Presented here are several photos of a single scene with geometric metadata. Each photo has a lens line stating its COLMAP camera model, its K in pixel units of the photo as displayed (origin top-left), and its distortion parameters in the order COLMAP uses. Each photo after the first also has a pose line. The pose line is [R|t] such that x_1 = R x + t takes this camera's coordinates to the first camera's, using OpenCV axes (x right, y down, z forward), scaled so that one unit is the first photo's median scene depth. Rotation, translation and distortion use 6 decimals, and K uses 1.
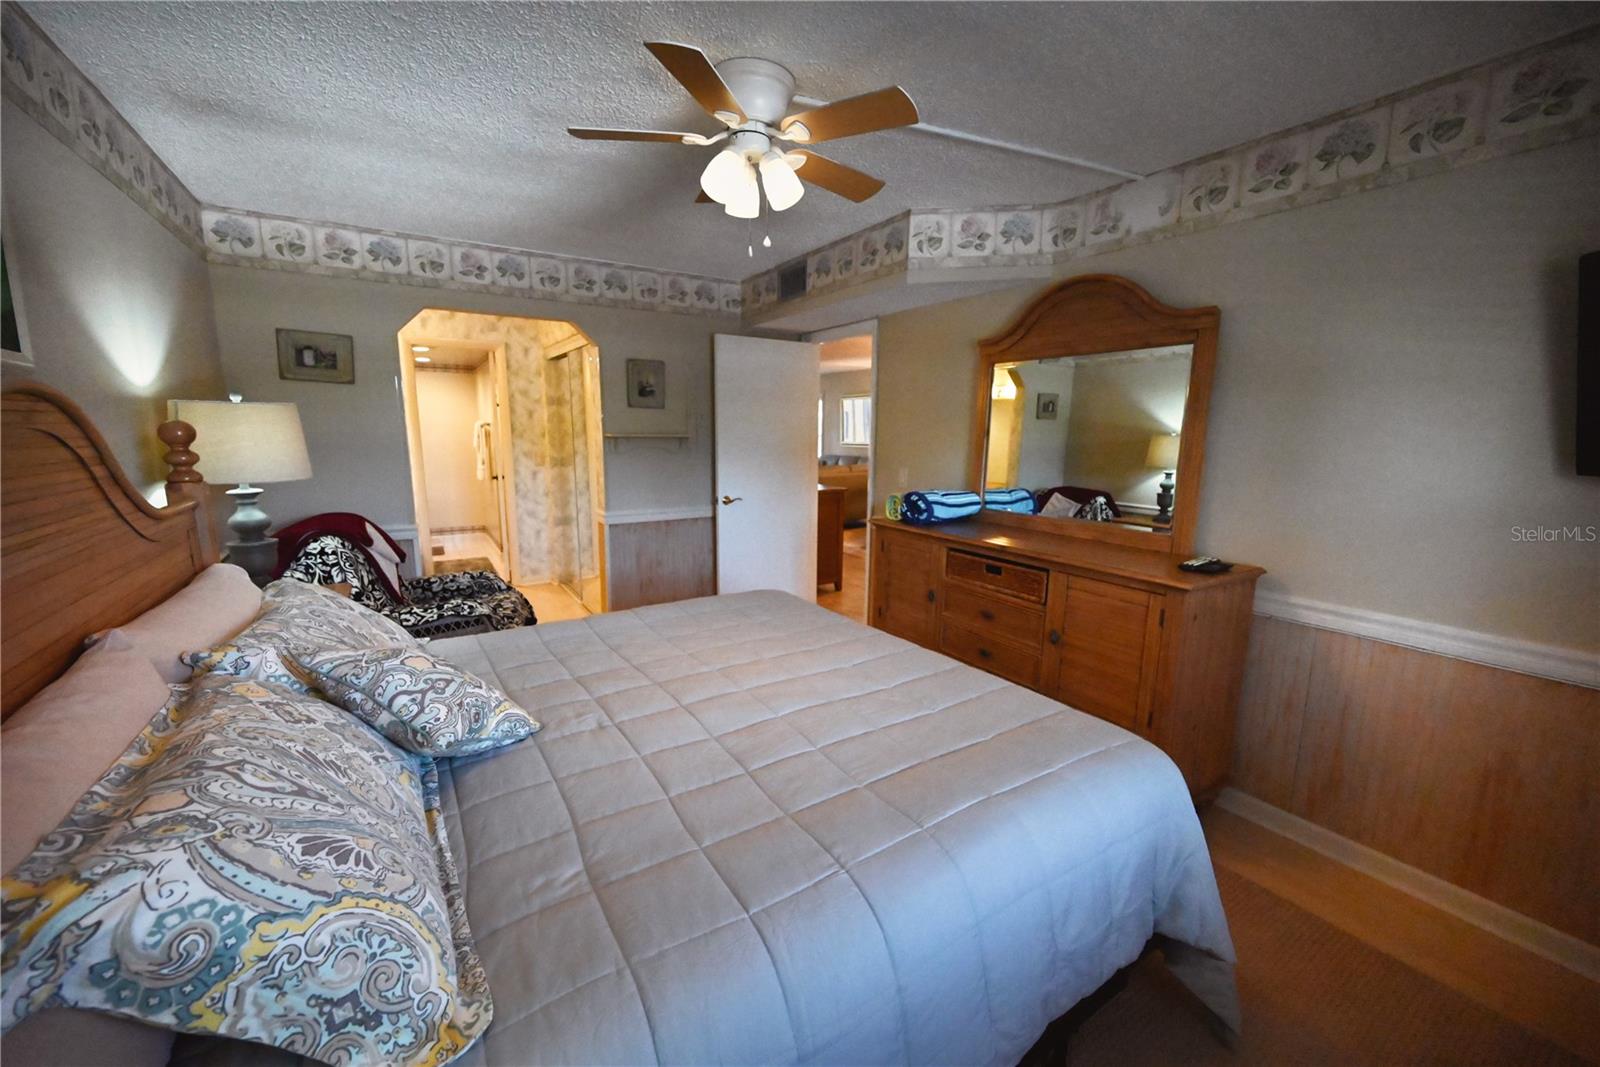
lens RADIAL K [[628.3, 0, 801.6], [0, 628.3, 533.5], [0, 0, 1]] dist [-0.000414, 0.000008]
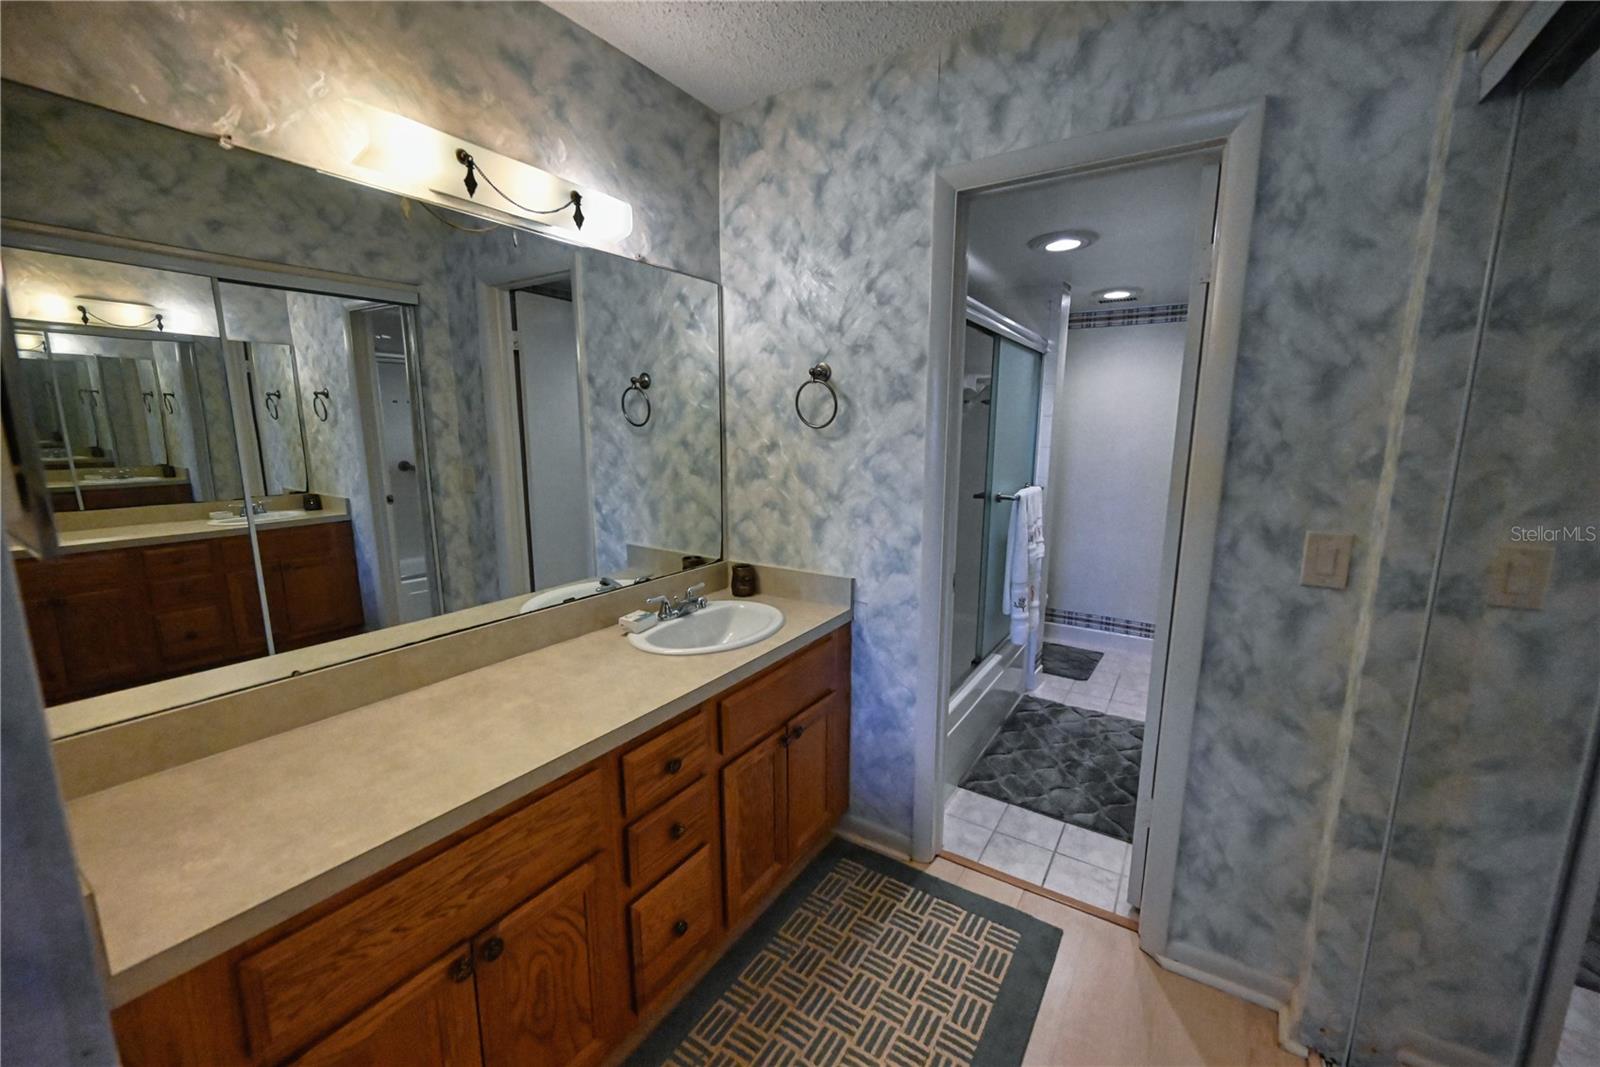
lens RADIAL K [[628.3, 0, 801.6], [0, 628.3, 533.5], [0, 0, 1]] dist [-0.000414, 0.000008]
pose [[0.420648, 0.150209, -0.894703, -0.490190], [-0.154748, 0.983625, 0.092382, -0.207700], [0.893929, 0.099593, 0.437004, 1.210593]]
